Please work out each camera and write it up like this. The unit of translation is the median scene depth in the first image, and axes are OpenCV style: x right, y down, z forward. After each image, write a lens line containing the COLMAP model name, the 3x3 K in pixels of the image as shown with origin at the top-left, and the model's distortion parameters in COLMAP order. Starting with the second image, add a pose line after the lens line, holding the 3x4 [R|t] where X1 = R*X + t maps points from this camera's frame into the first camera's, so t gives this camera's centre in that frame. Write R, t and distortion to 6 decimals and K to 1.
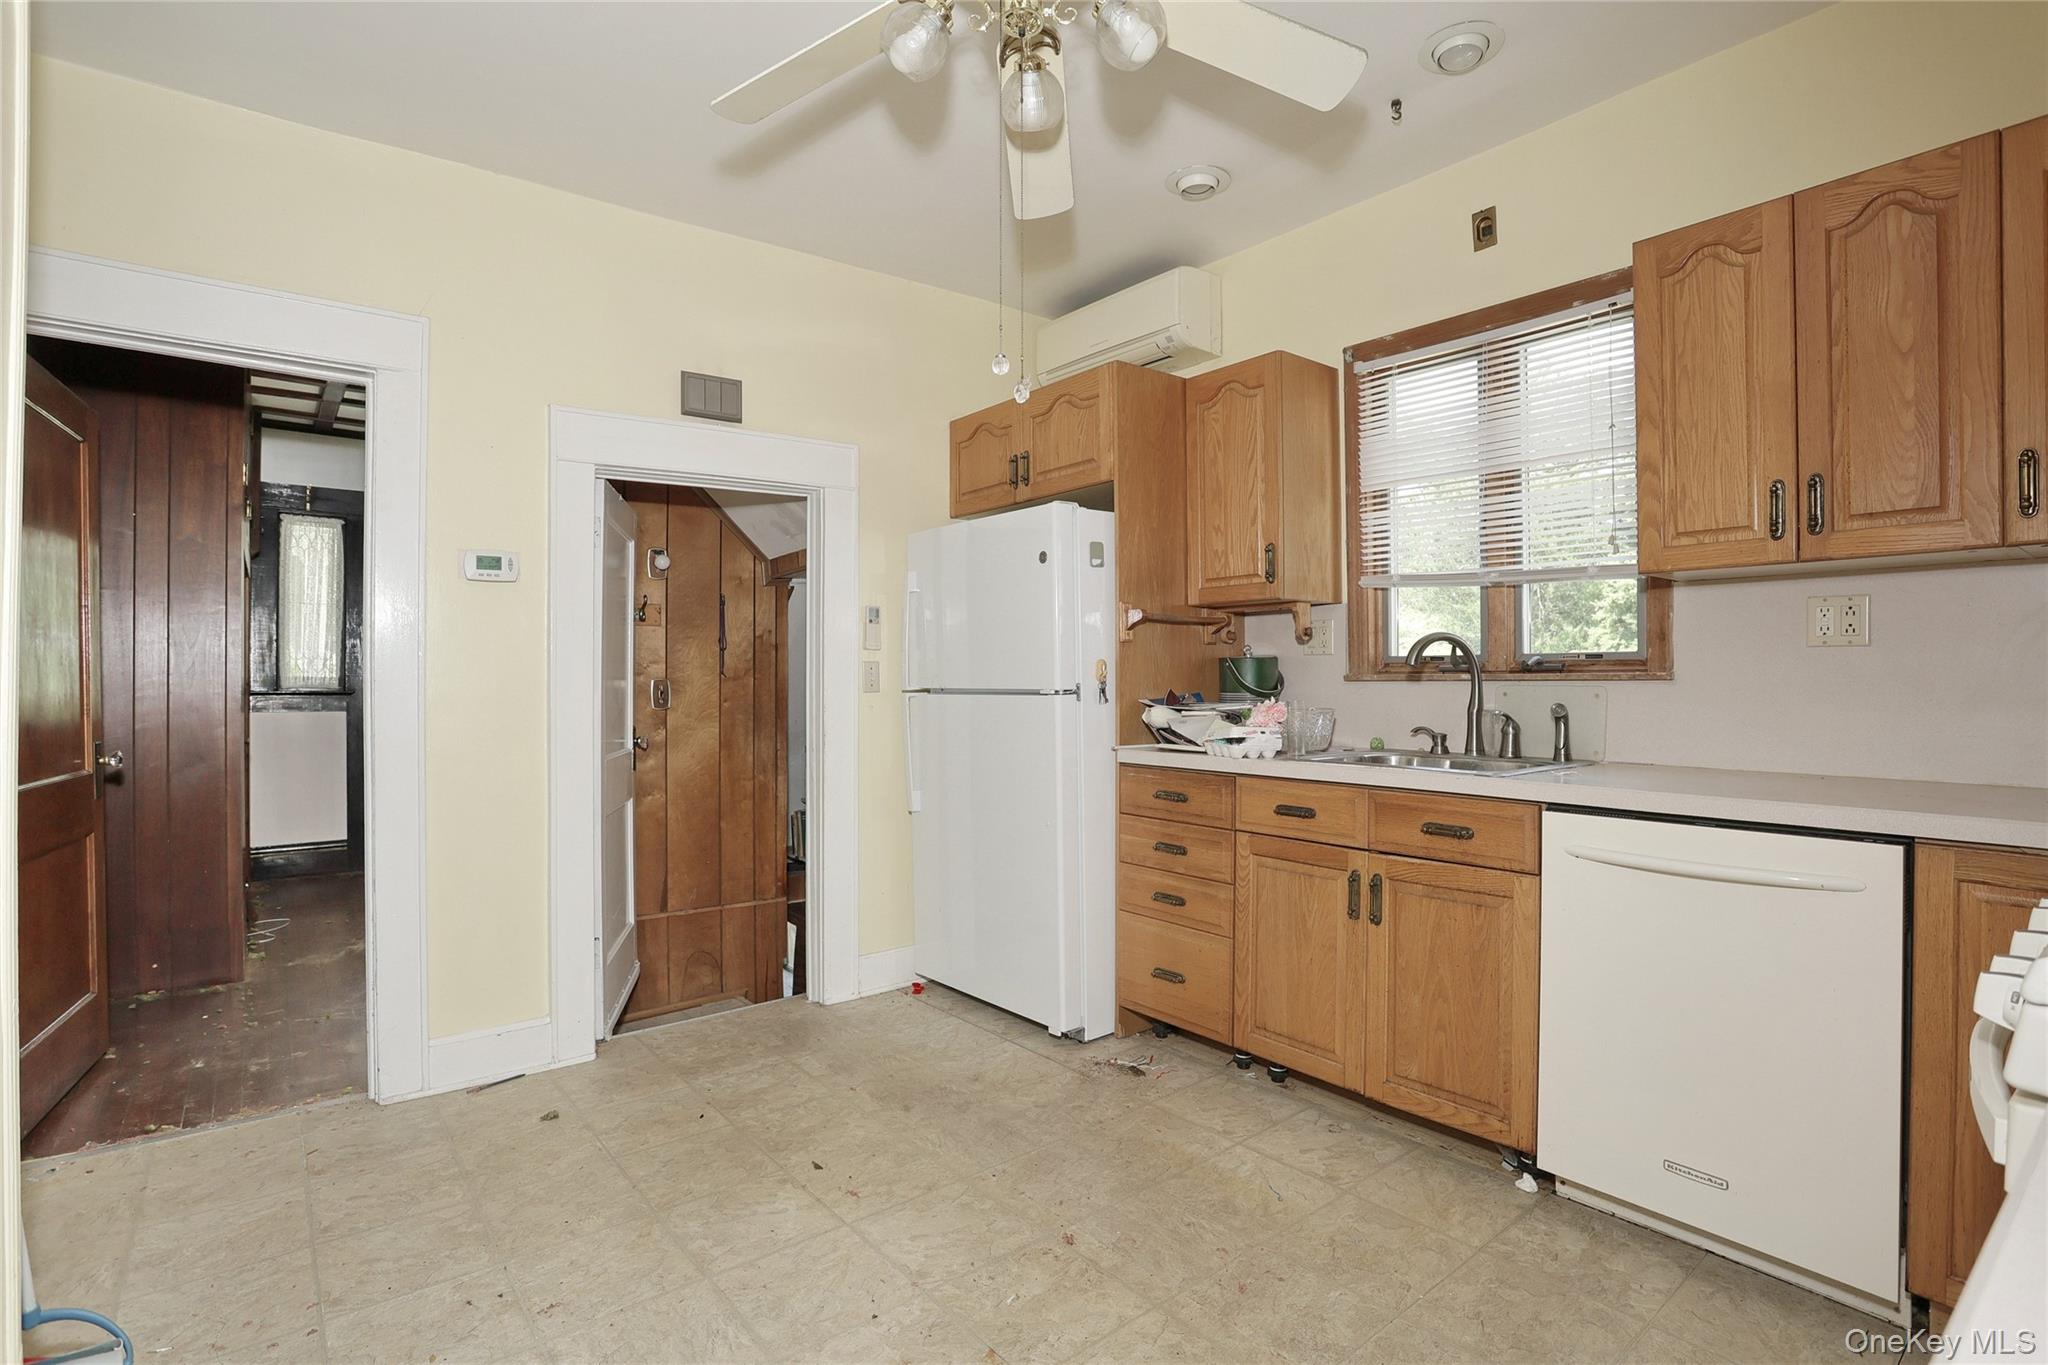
lens RADIAL K [[991.5, 0, 1021.8], [0, 991.5, 687.9], [0, 0, 1]] dist [-0.062538, 0.017174]
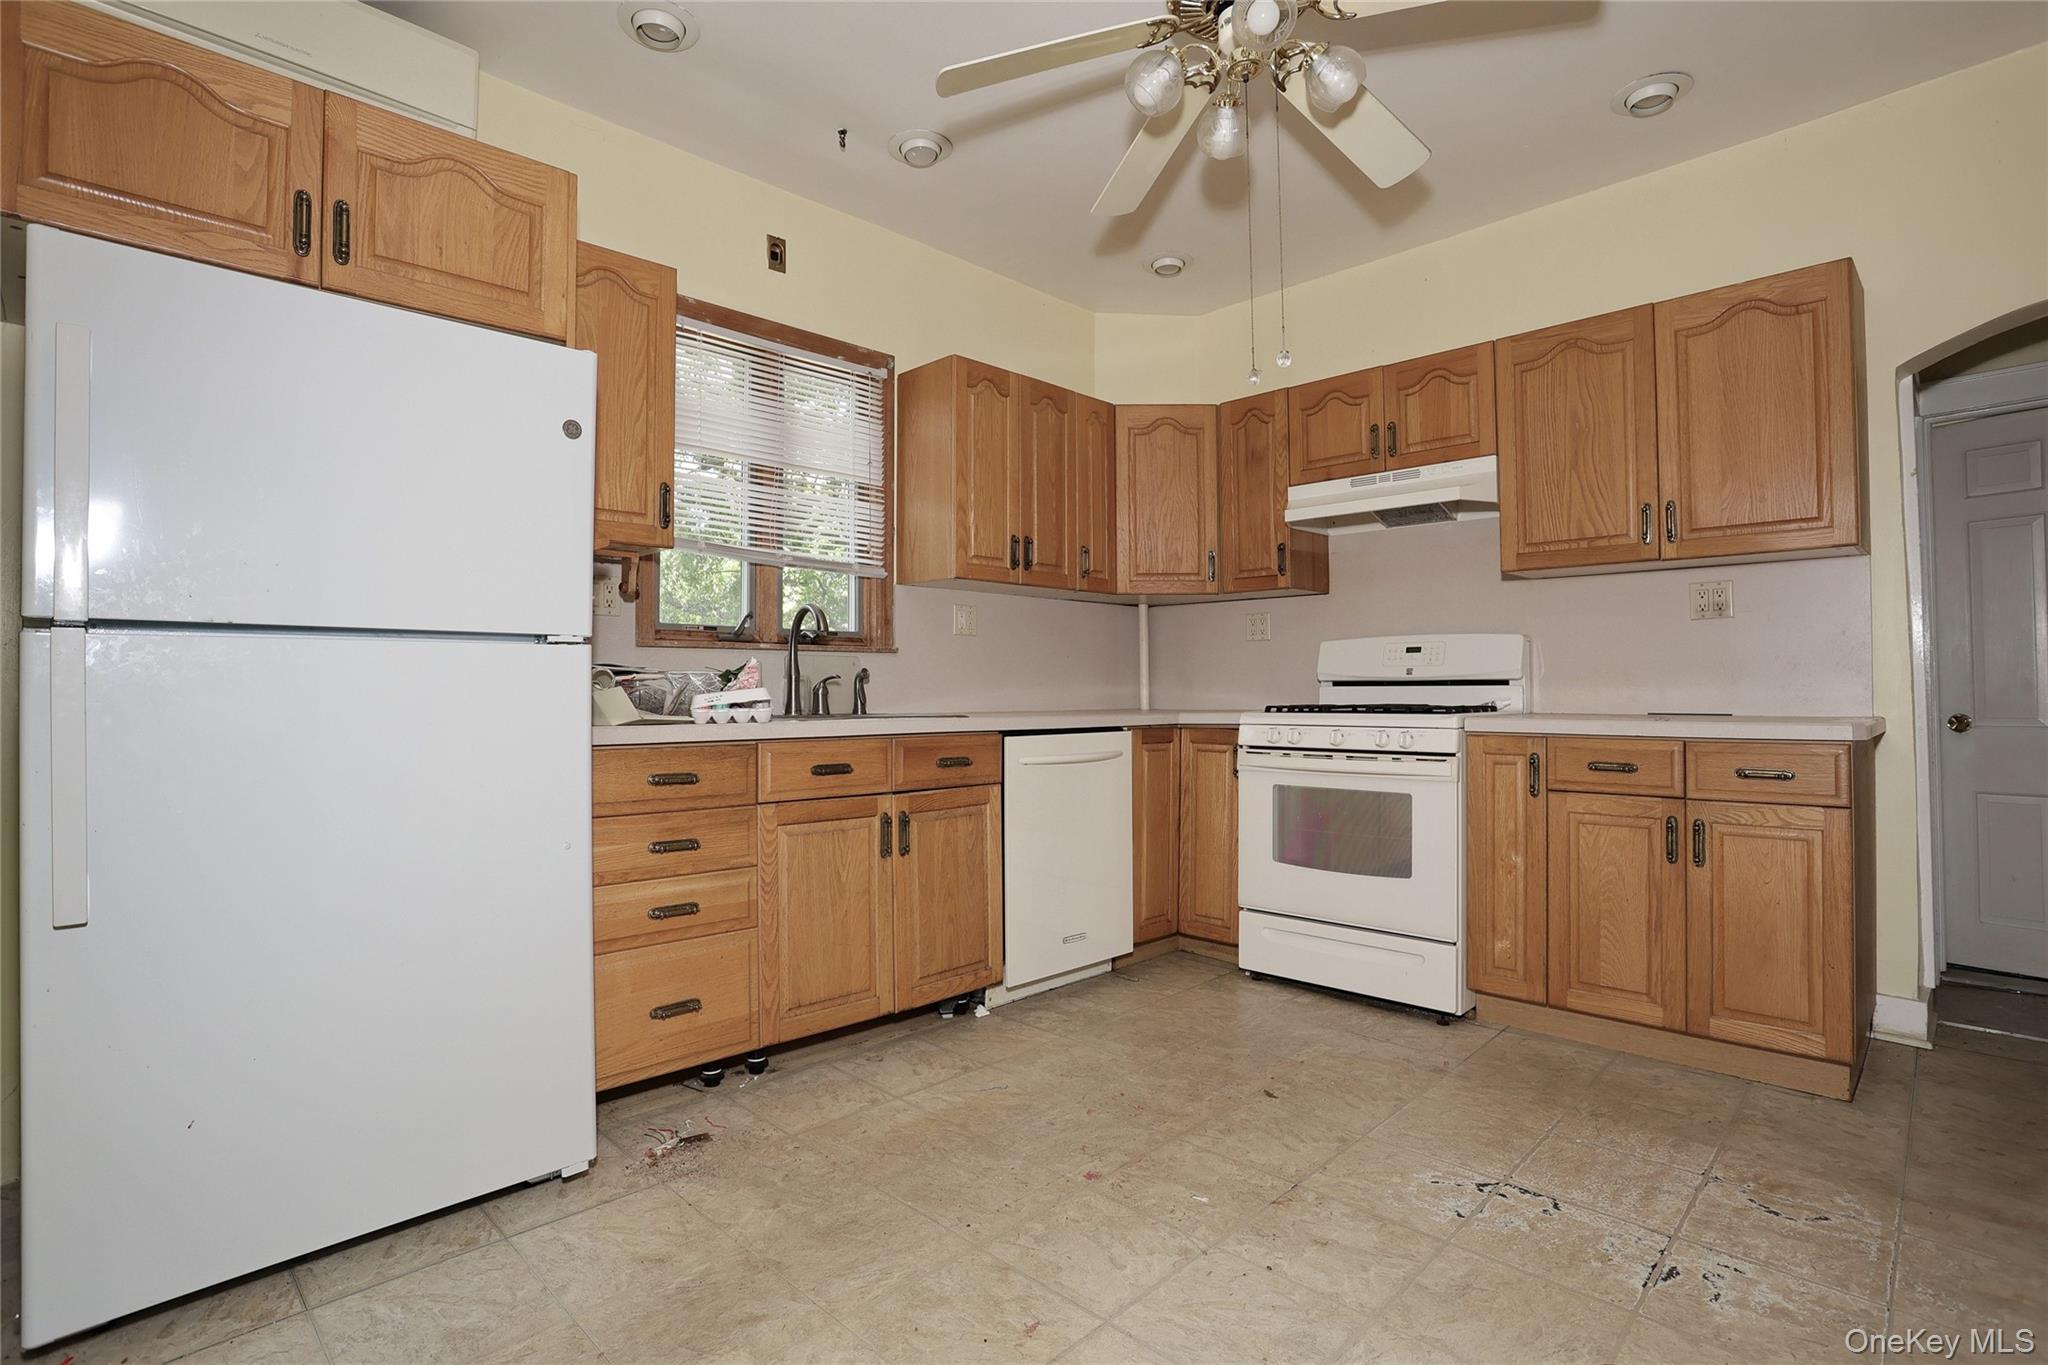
lens RADIAL K [[991.5, 0, 1023.2], [0, 991.5, 676.4], [0, 0, 1]] dist [-0.062538, 0.017174]
pose [[-0.119209, 0.017904, 0.992708, -0.740533], [0.010796, 0.999802, -0.016736, 0.049230], [-0.992810, 0.008722, -0.119379, 0.916878]]
